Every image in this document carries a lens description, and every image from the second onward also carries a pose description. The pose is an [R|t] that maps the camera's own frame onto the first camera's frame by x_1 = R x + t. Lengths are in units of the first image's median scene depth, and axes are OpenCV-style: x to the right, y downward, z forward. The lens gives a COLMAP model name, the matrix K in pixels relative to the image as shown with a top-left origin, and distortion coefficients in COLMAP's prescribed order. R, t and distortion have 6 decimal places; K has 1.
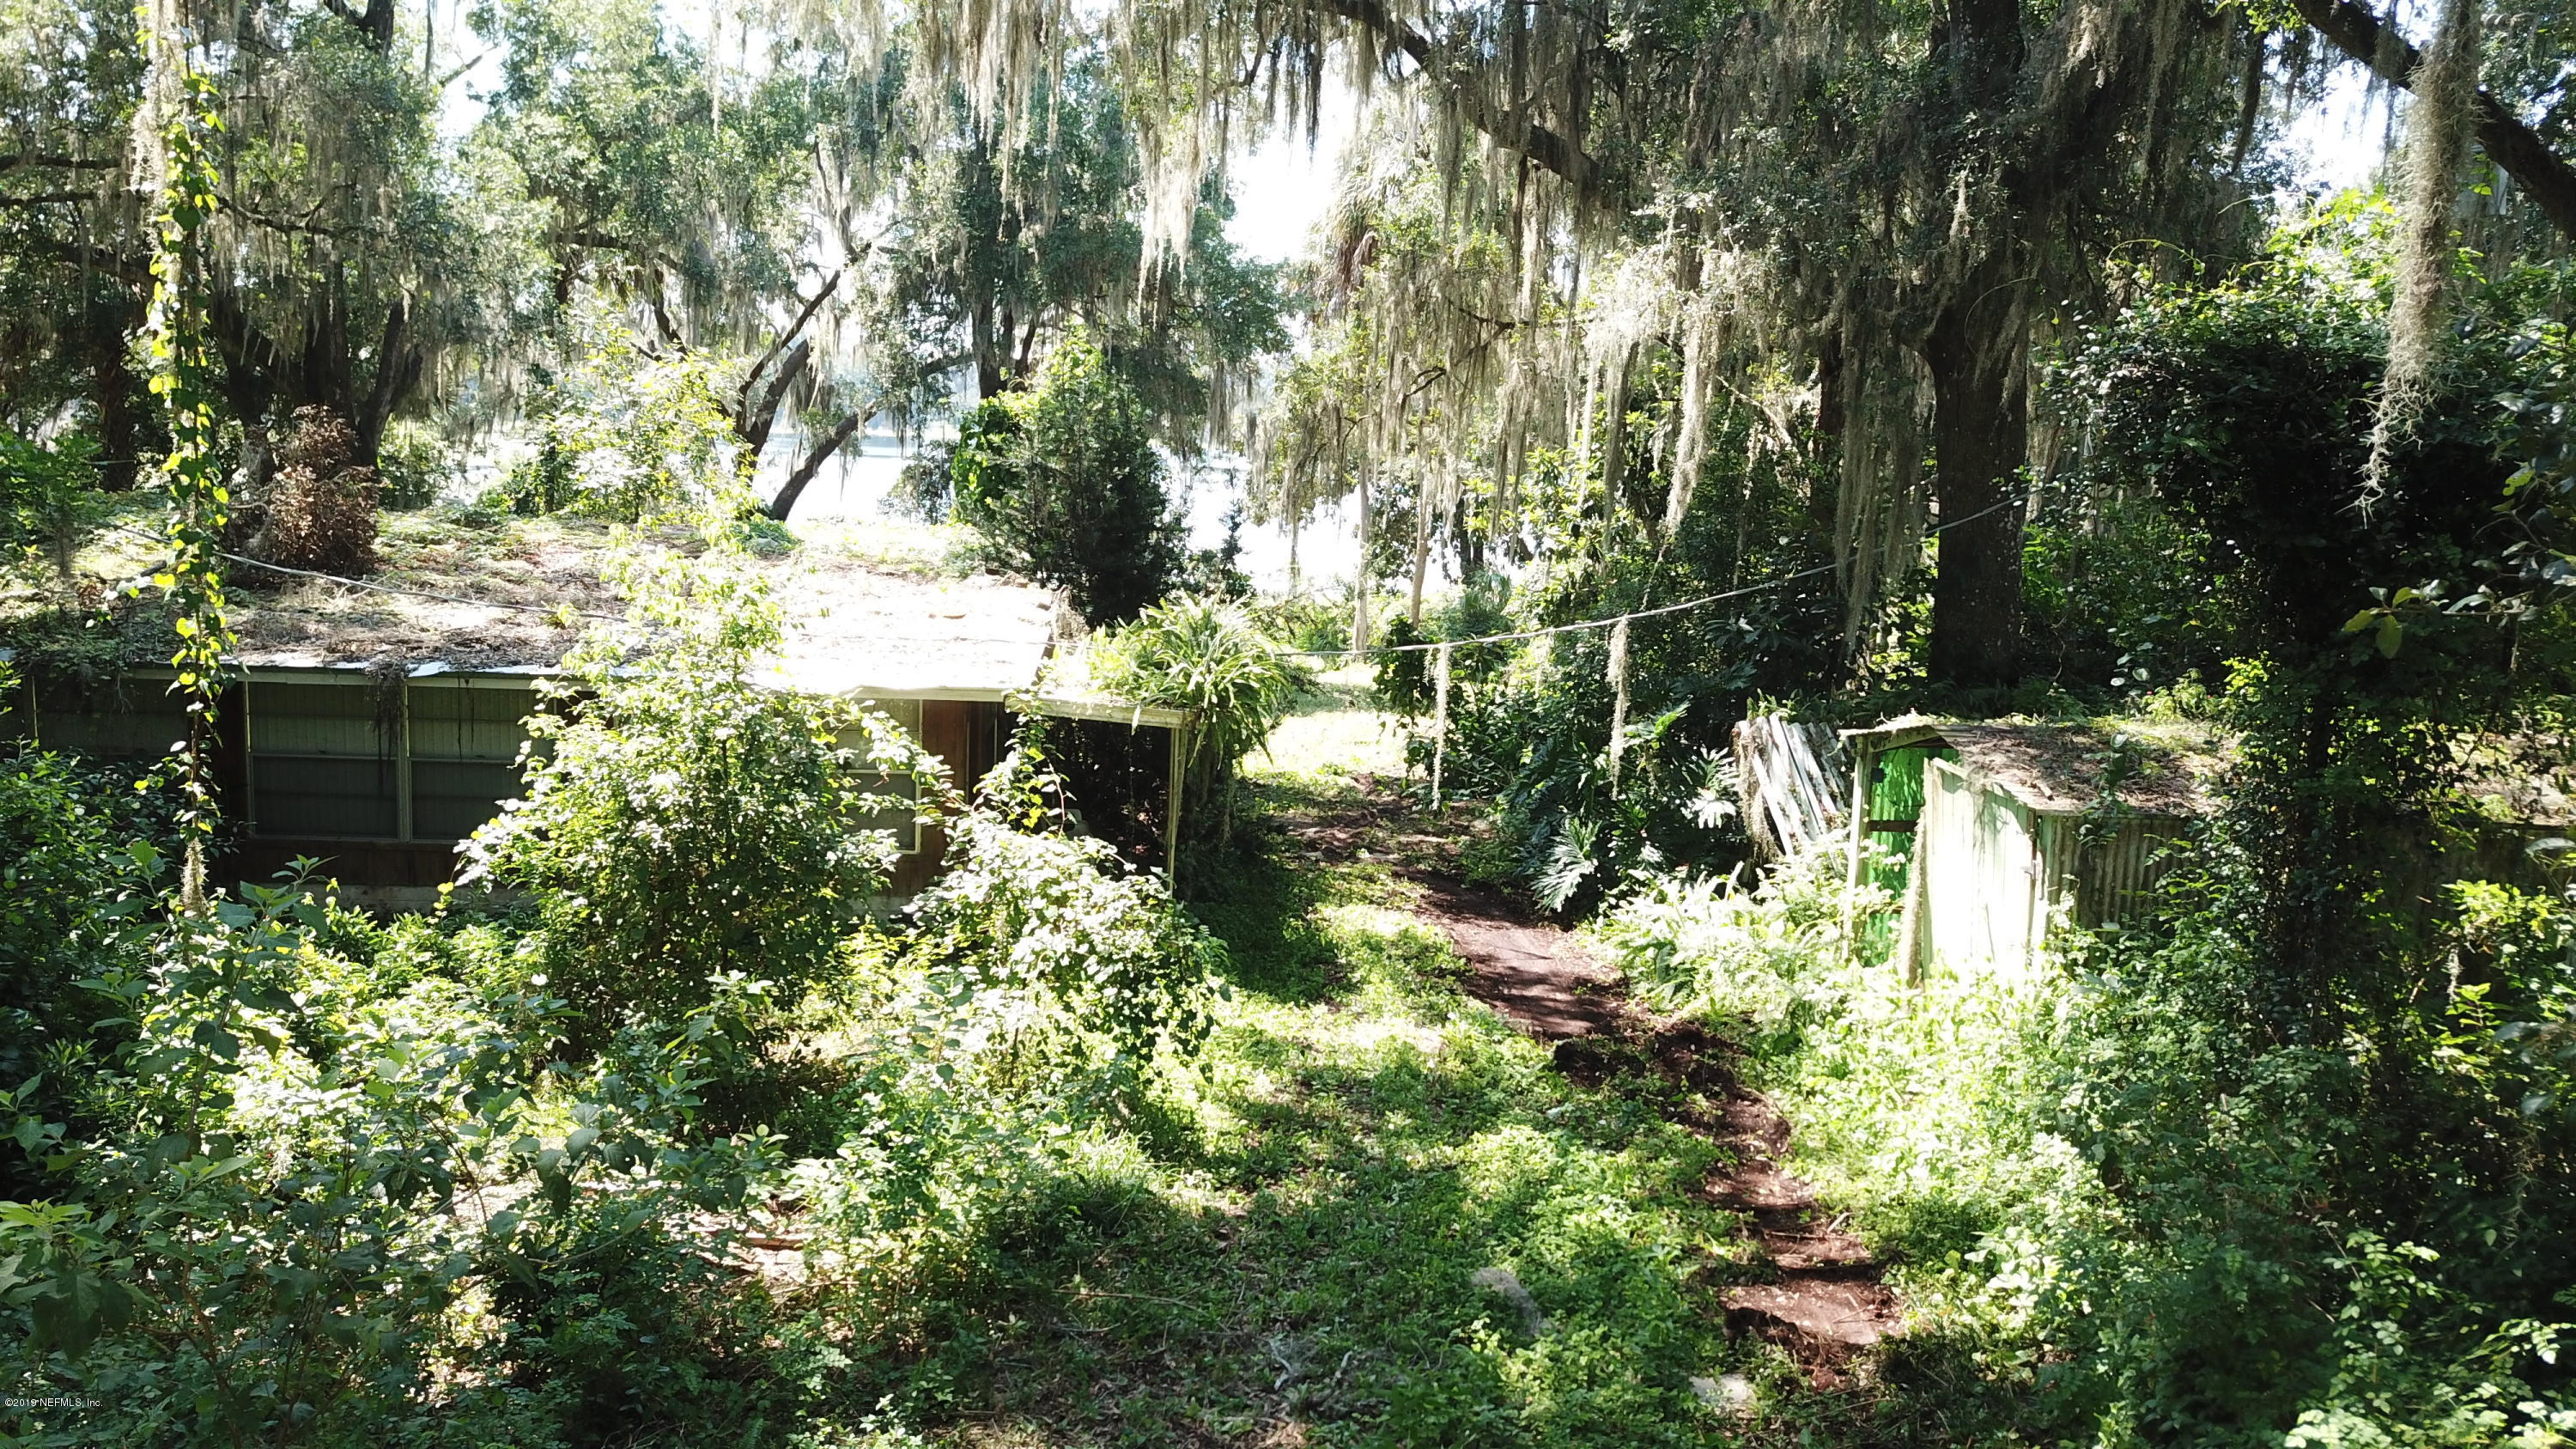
lens RADIAL K [[1983.1, 0, 1328.4], [0, 1983.1, 726.4], [0, 0, 1]] dist [0.037316, -0.001765]
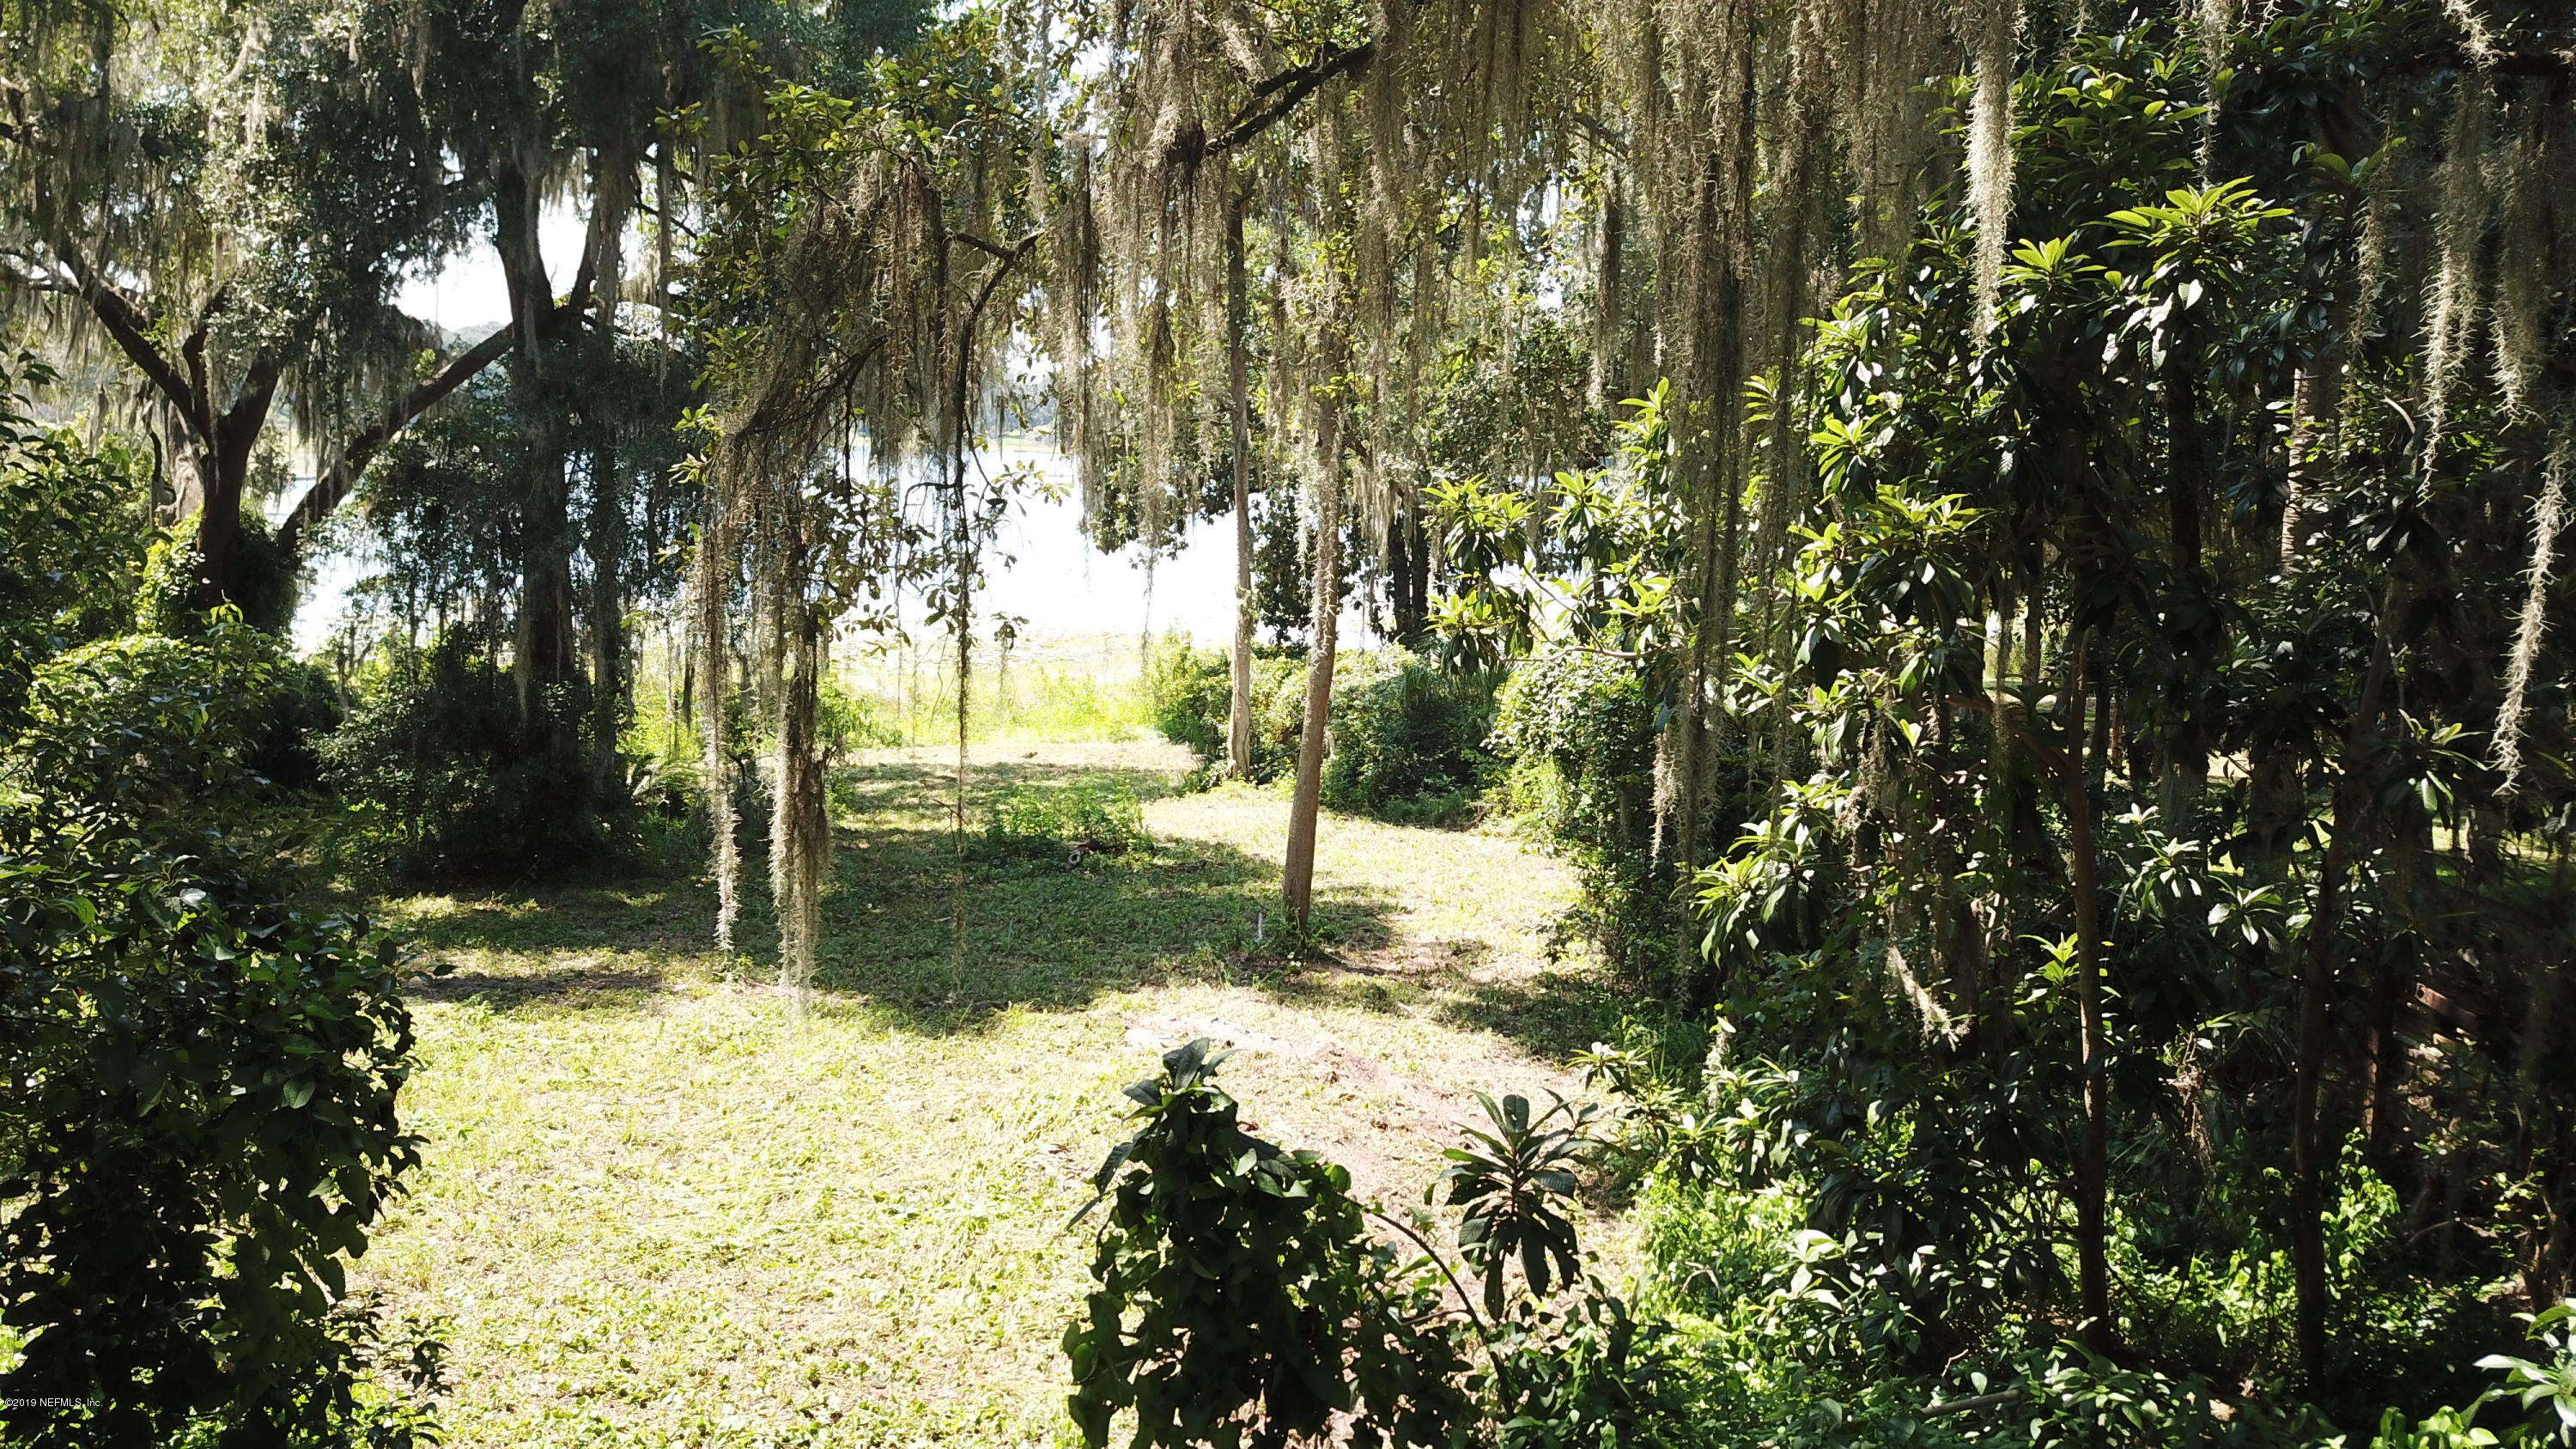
lens RADIAL K [[1939.8, 0, 1288.0], [0, 1939.8, 724.5], [0, 0, 1]] dist [0.080636, 0.000887]
pose [[0.999876, -0.008370, 0.013345, 0.043054], [0.008429, 0.999955, -0.004343, -0.088326], [-0.013308, 0.004455, 0.999902, 0.711656]]
